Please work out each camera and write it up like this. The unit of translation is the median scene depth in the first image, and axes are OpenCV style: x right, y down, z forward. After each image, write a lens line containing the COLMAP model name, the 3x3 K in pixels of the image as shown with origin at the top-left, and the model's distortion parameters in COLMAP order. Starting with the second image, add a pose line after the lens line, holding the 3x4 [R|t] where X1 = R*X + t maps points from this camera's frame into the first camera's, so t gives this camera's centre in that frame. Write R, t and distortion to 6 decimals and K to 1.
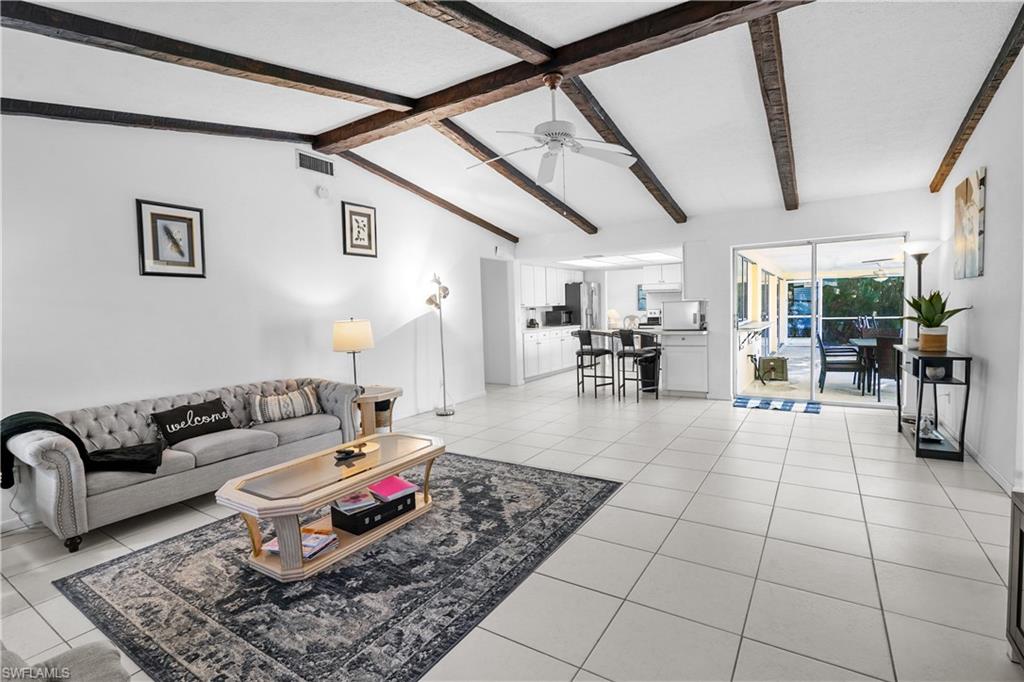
lens RADIAL K [[485.5, 0, 510.9], [0, 485.5, 332.8], [0, 0, 1]] dist [-0.002415, -0.000174]
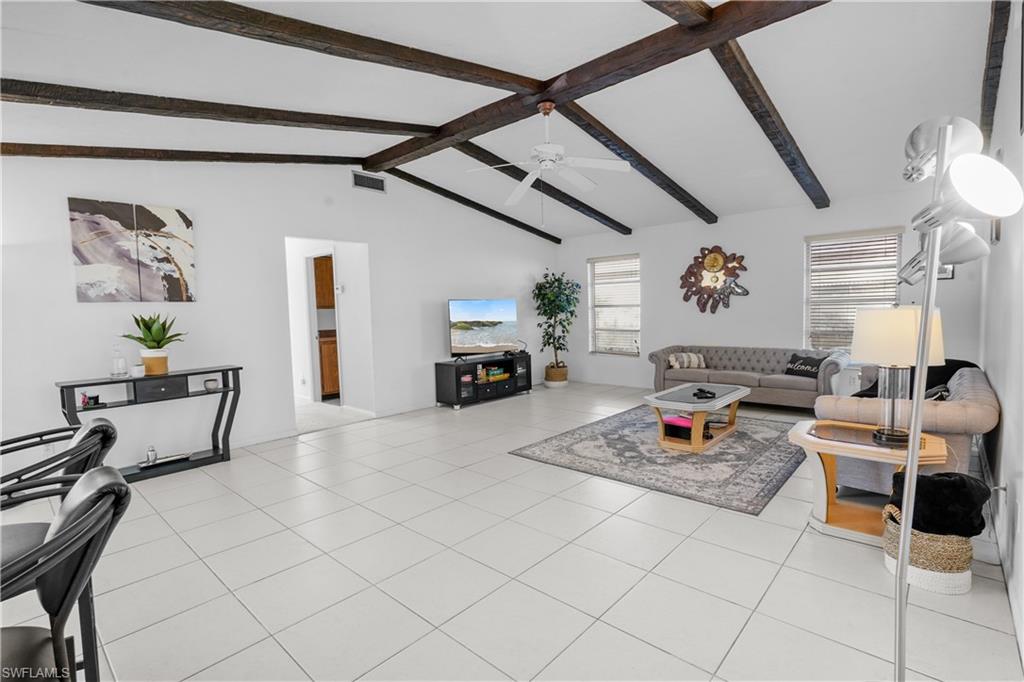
lens RADIAL K [[485.4, 0, 508.9], [0, 485.4, 341.3], [0, 0, 1]] dist [-0.001073, 0.000263]
pose [[-0.984702, 0.045676, 0.168153, 0.008032], [0.065134, 0.991562, 0.112081, -0.101178], [-0.161615, 0.121319, -0.979368, 2.076749]]
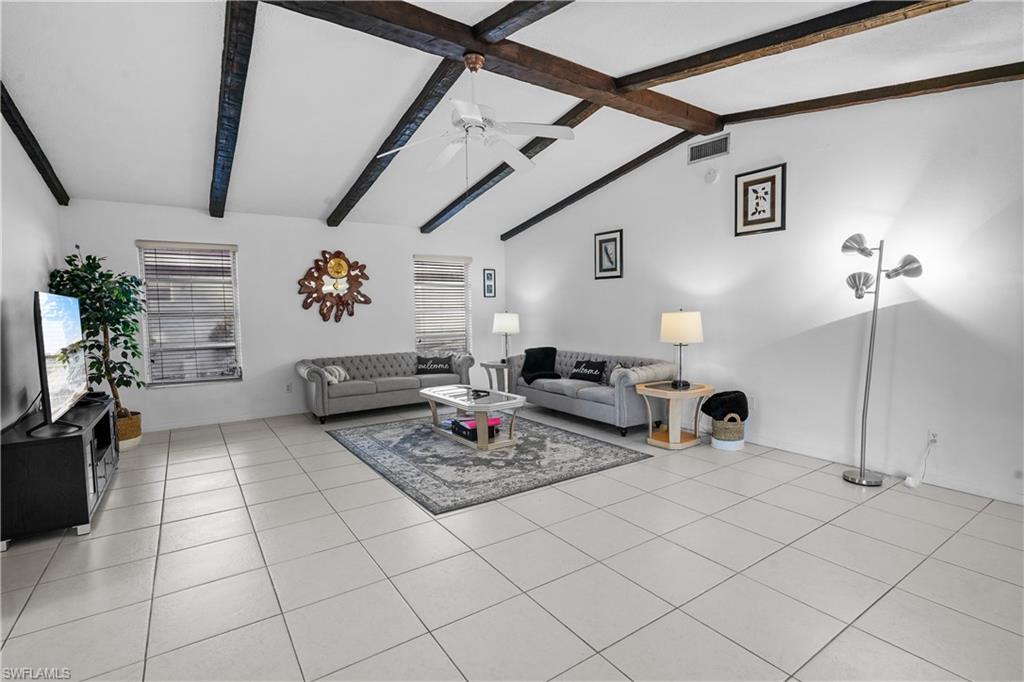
lens RADIAL K [[485.4, 0, 508.9], [0, 485.4, 341.3], [0, 0, 1]] dist [-0.001073, 0.000263]
pose [[-0.390899, 0.098553, -0.915142, 0.898858], [-0.020221, 0.993092, 0.115585, -0.094180], [0.920211, 0.063687, -0.386206, 1.377572]]
